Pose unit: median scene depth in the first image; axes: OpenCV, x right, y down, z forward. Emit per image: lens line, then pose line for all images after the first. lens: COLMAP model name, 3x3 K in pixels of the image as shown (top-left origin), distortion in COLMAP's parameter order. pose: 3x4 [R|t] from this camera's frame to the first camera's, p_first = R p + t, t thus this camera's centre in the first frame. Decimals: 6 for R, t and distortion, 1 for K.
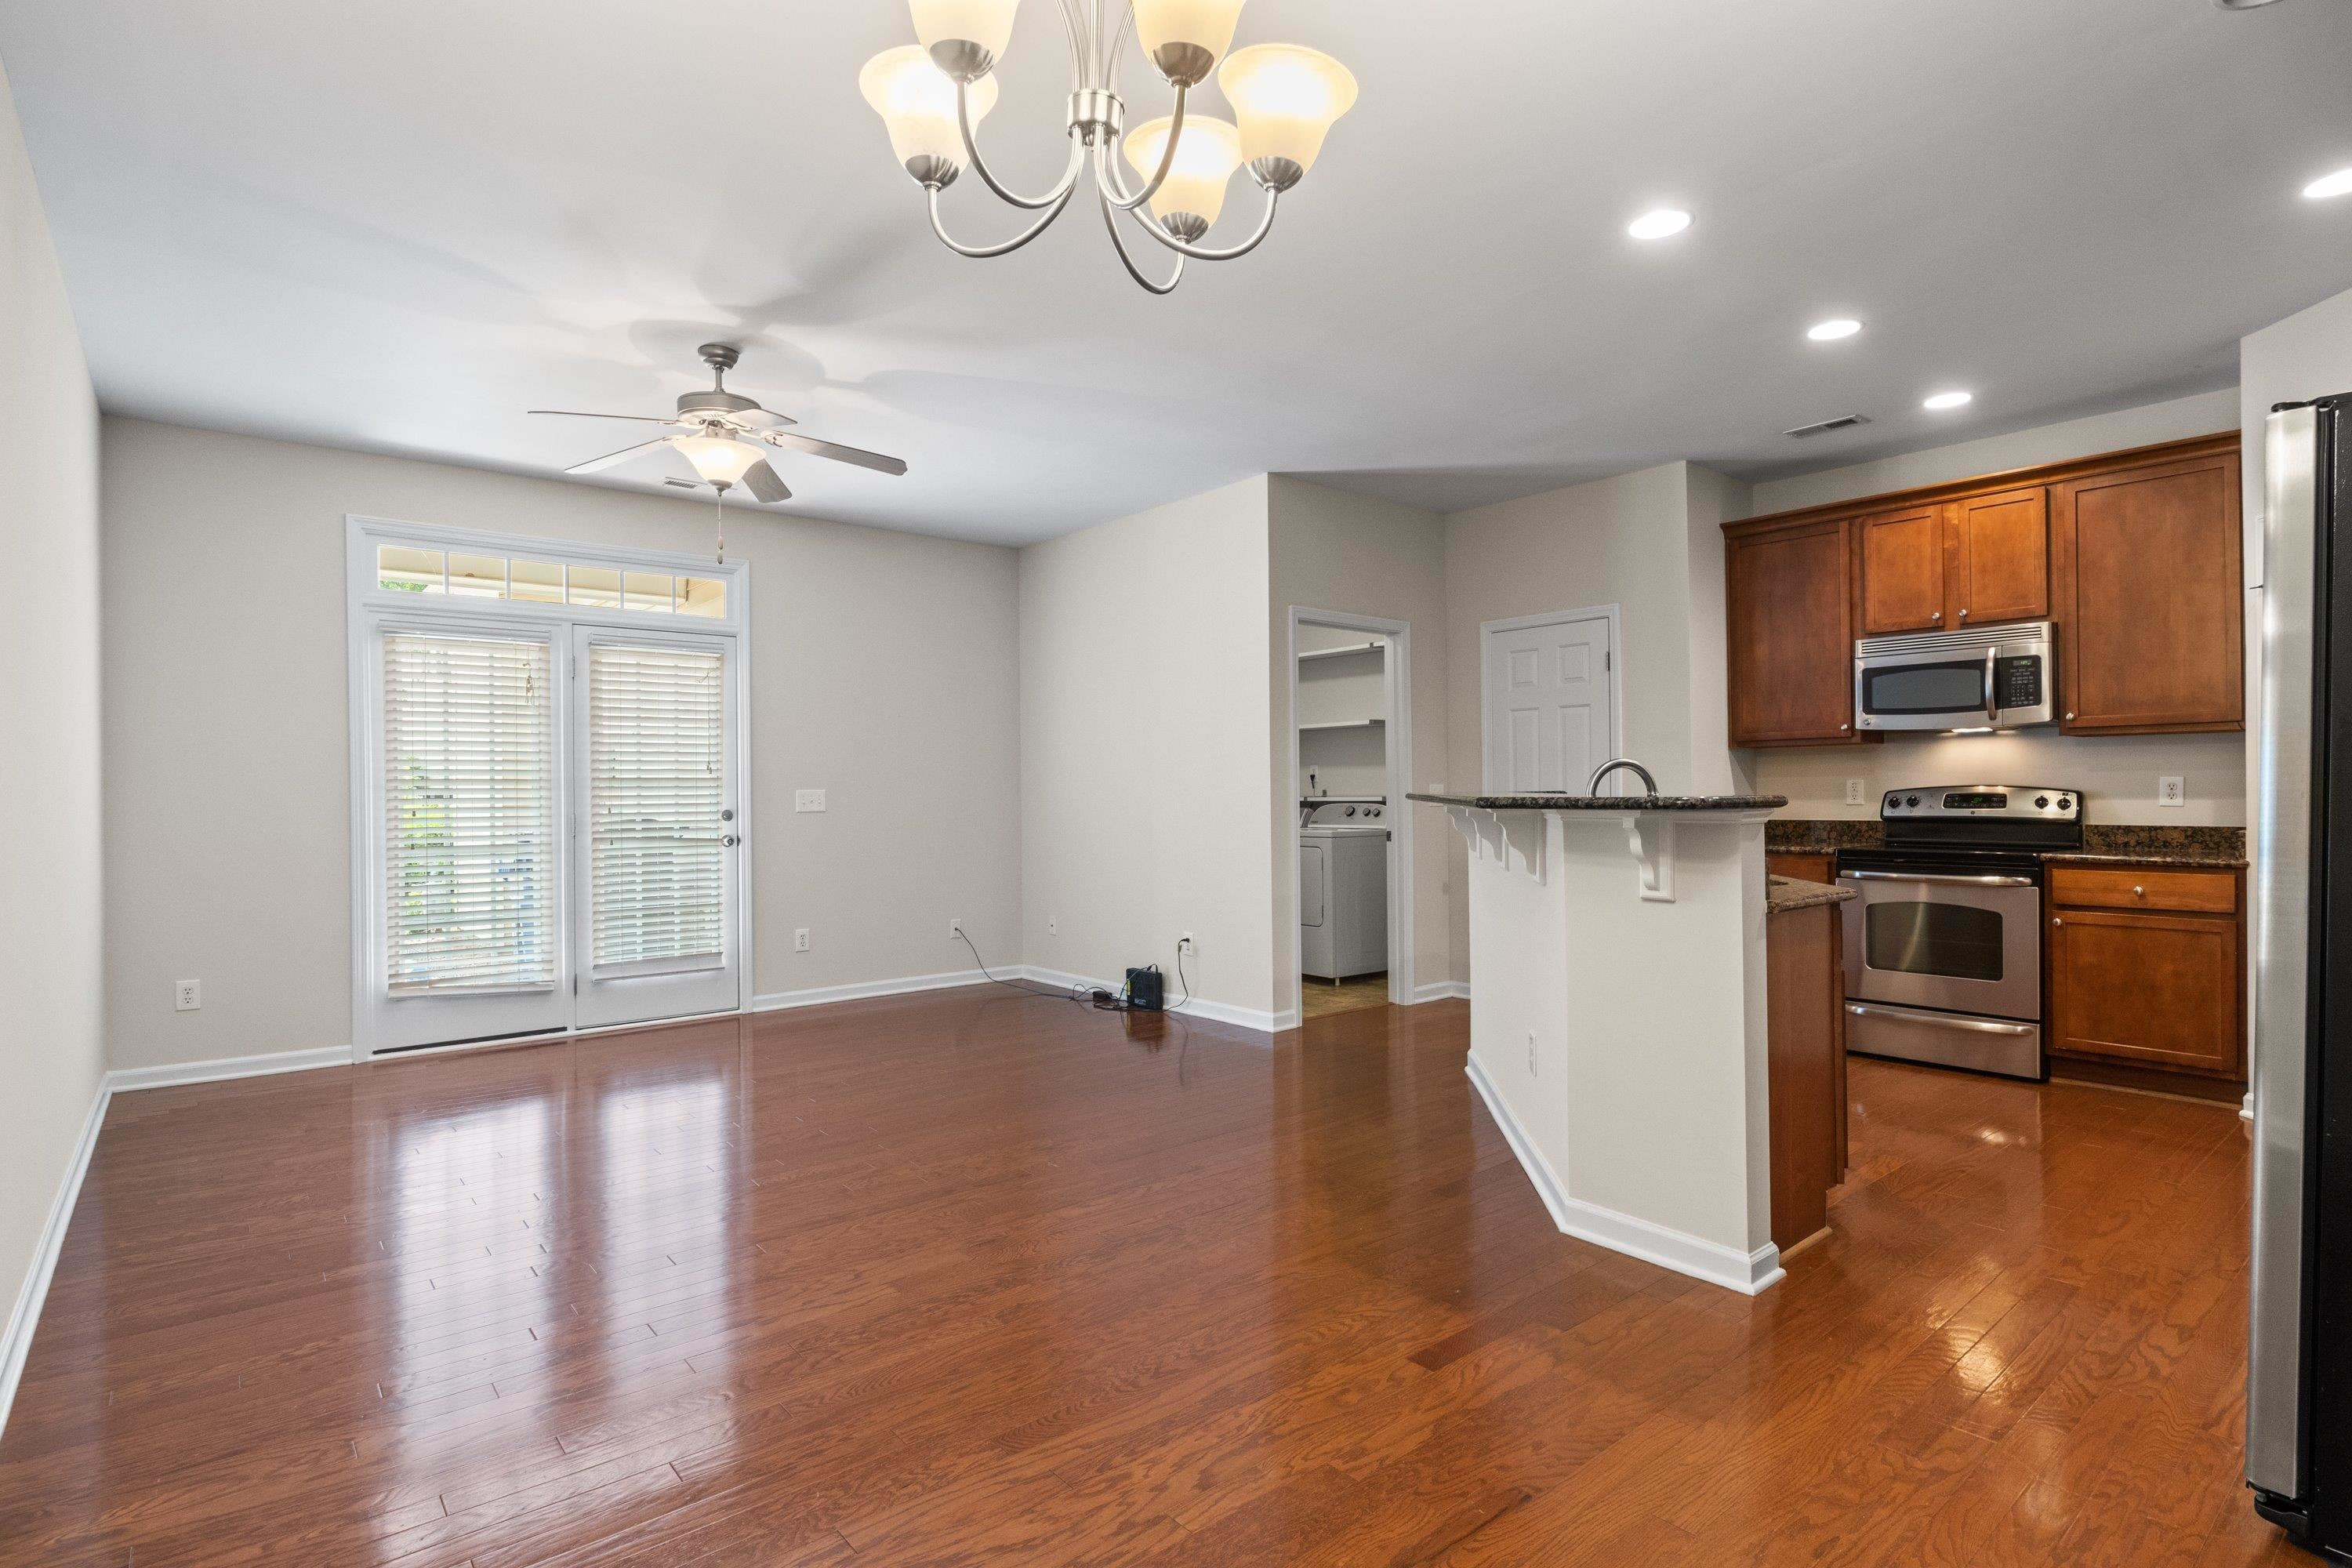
lens RADIAL K [[1164.1, 0, 1202.5], [0, 1164.1, 788.6], [0, 0, 1]] dist [-0.000896, 0.000150]
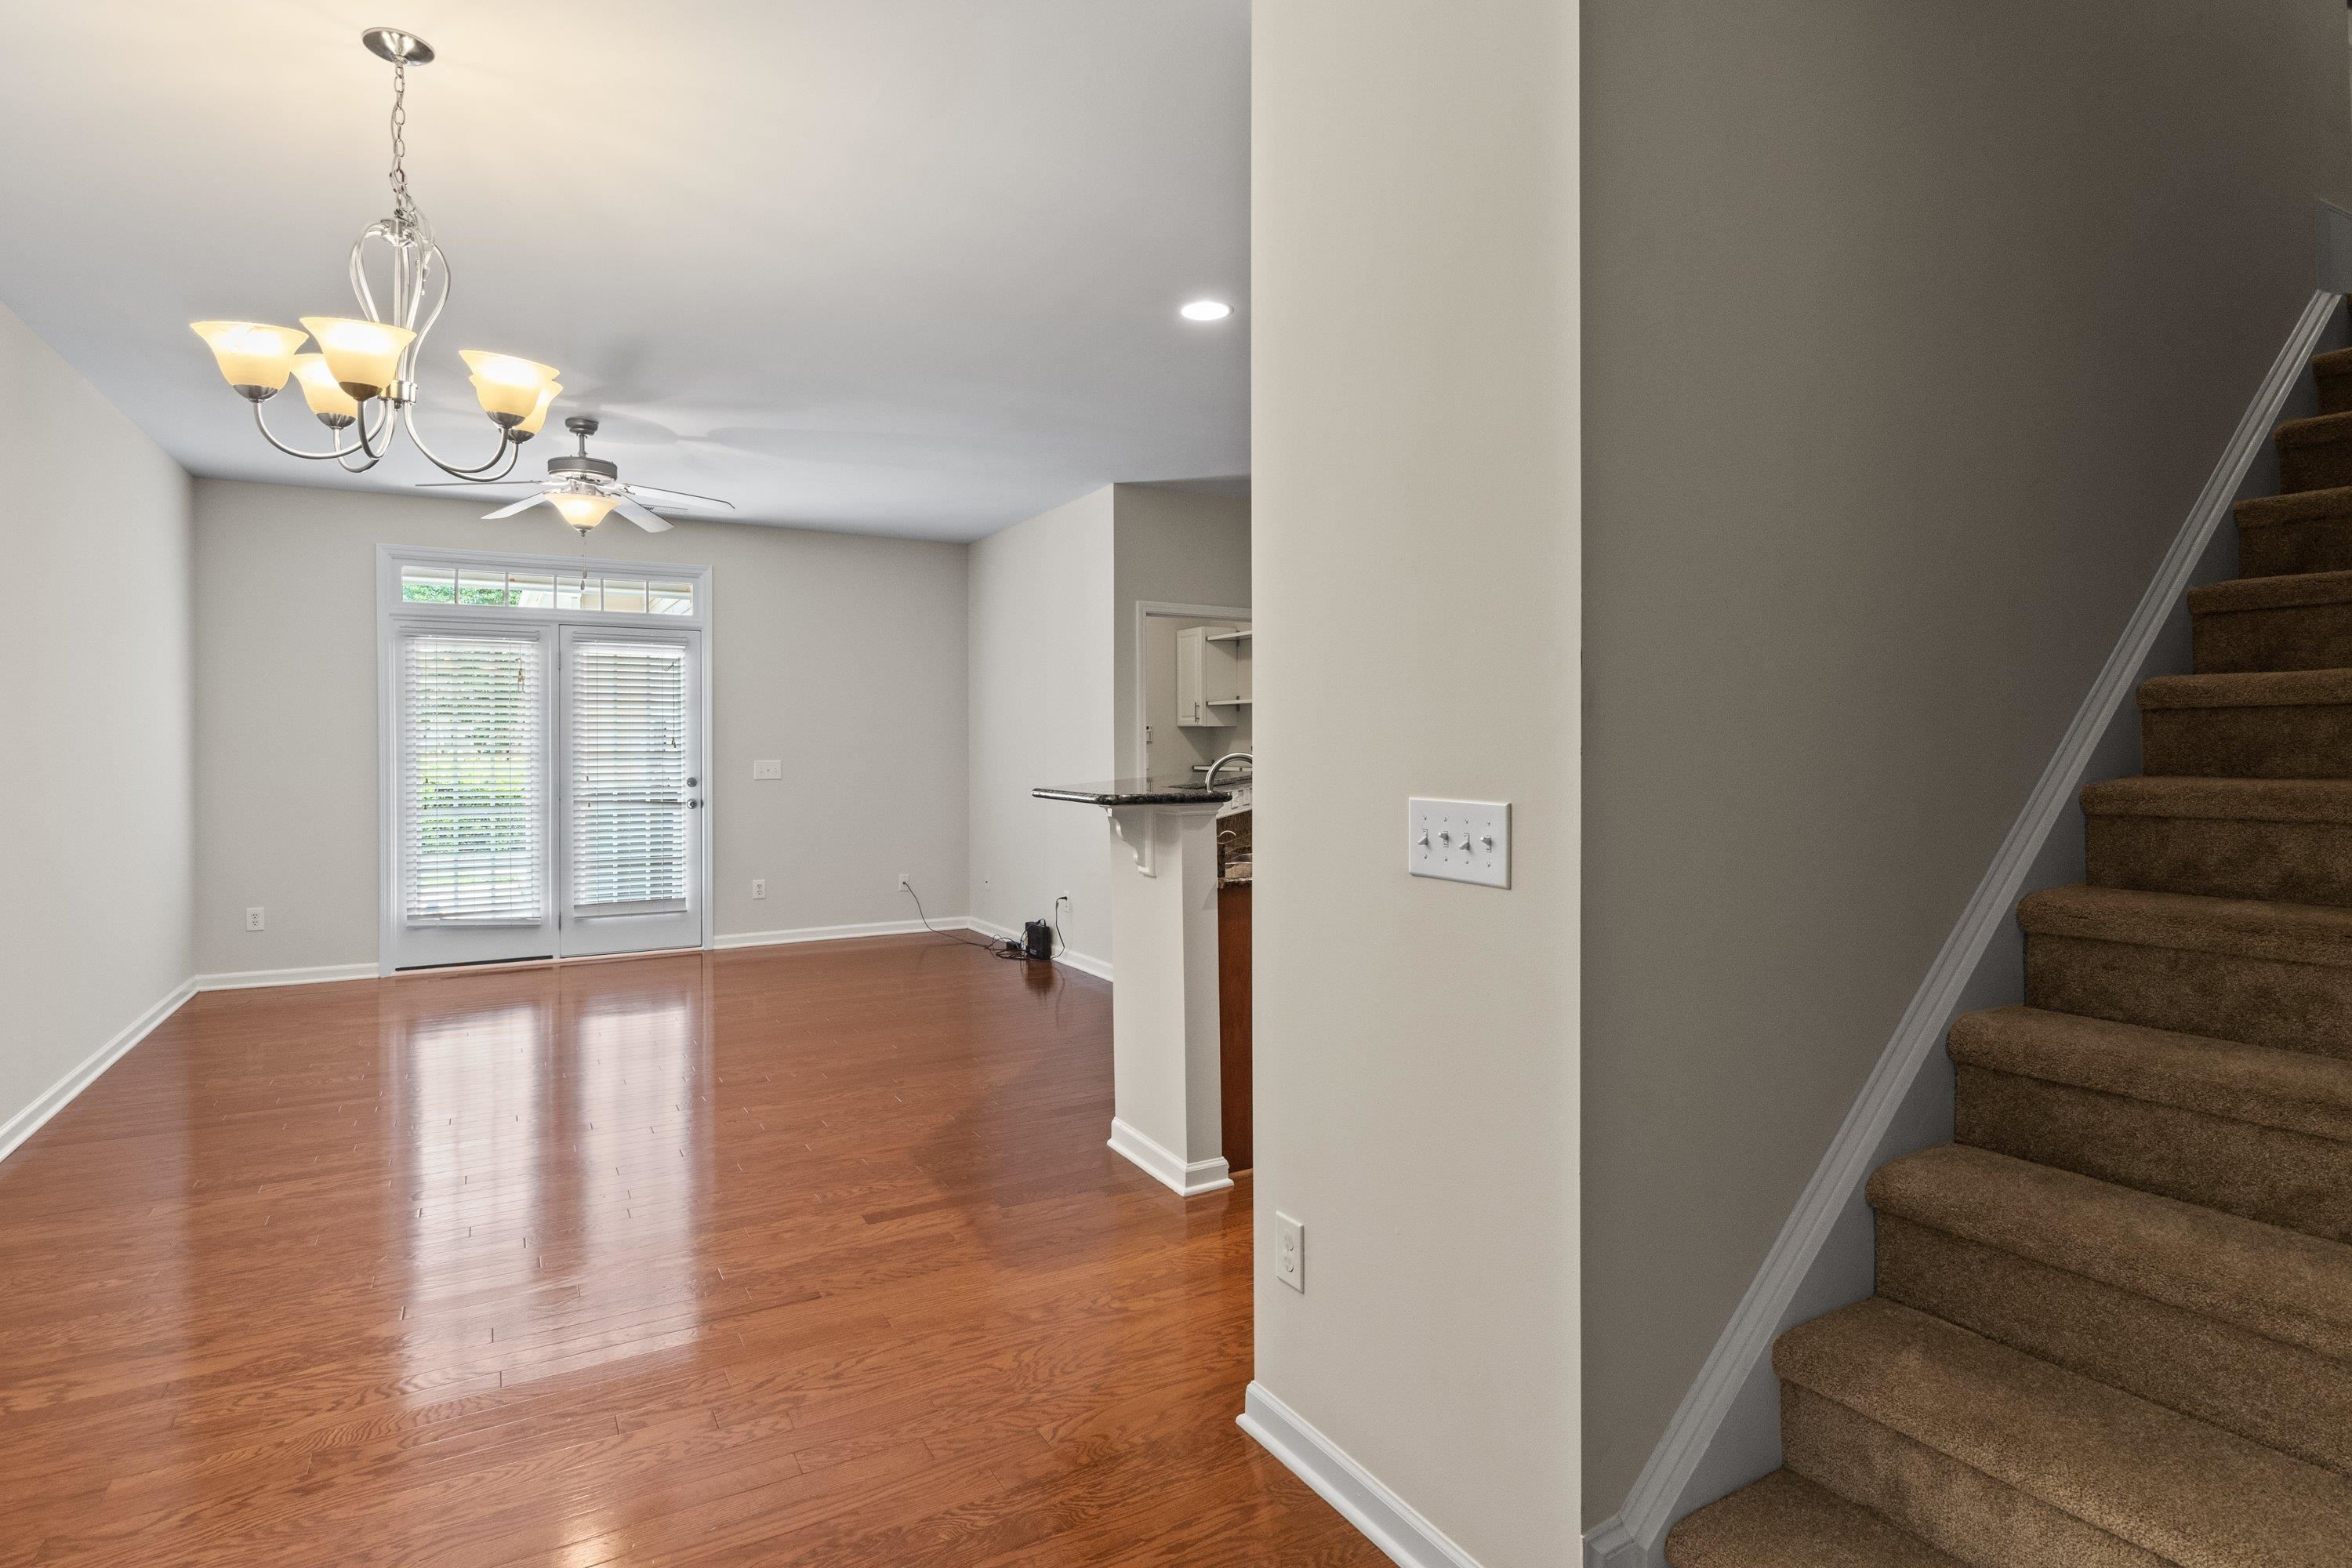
lens RADIAL K [[1164.1, 0, 1166.7], [0, 1164.1, 751.6], [0, 0, 1]] dist [-0.000896, 0.000150]
pose [[0.986715, 0.006729, -0.162321, 0.317950], [-0.005759, 0.999963, 0.006448, -0.022710], [0.162358, -0.005428, 0.986717, -0.110800]]
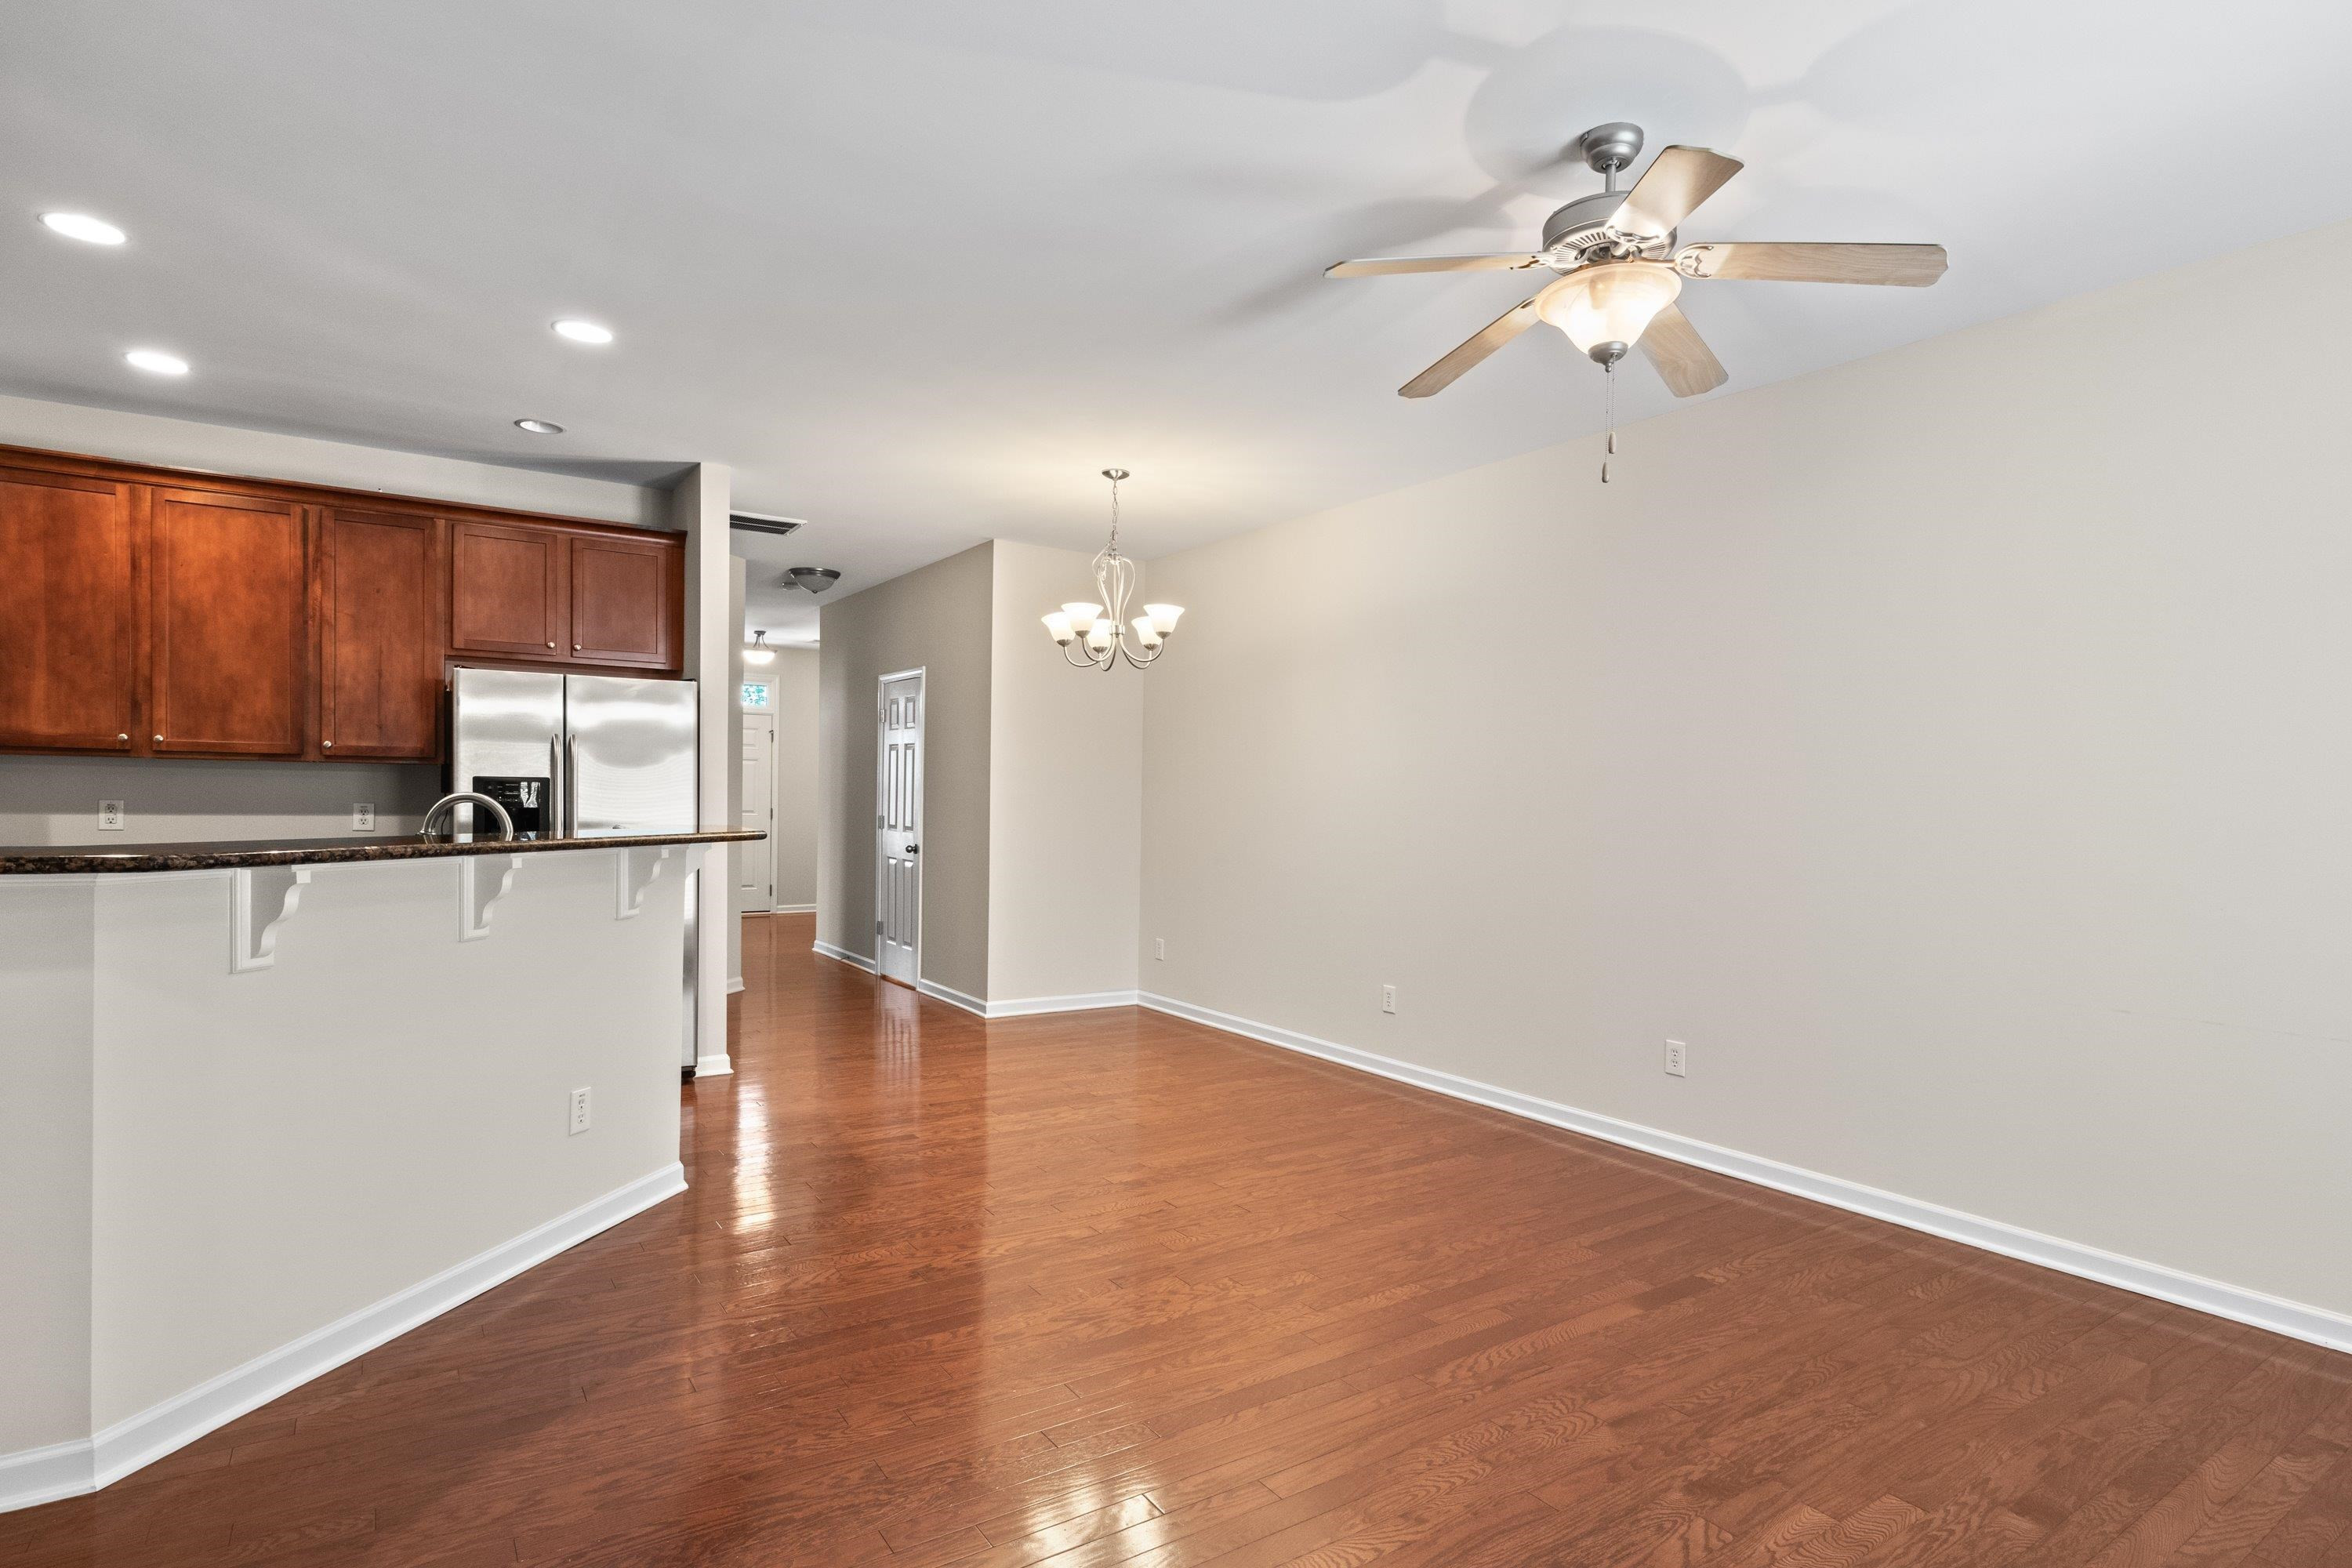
lens RADIAL K [[1224.6, 0, 1186.4], [0, 1224.6, 803.6], [0, 0, 1]] dist [-0.006227, 0.001003]
pose [[-0.992063, -0.008544, 0.125450, -0.202763], [-0.007895, 0.999953, 0.005669, -0.016986], [-0.125493, 0.004633, -0.992084, 1.224079]]
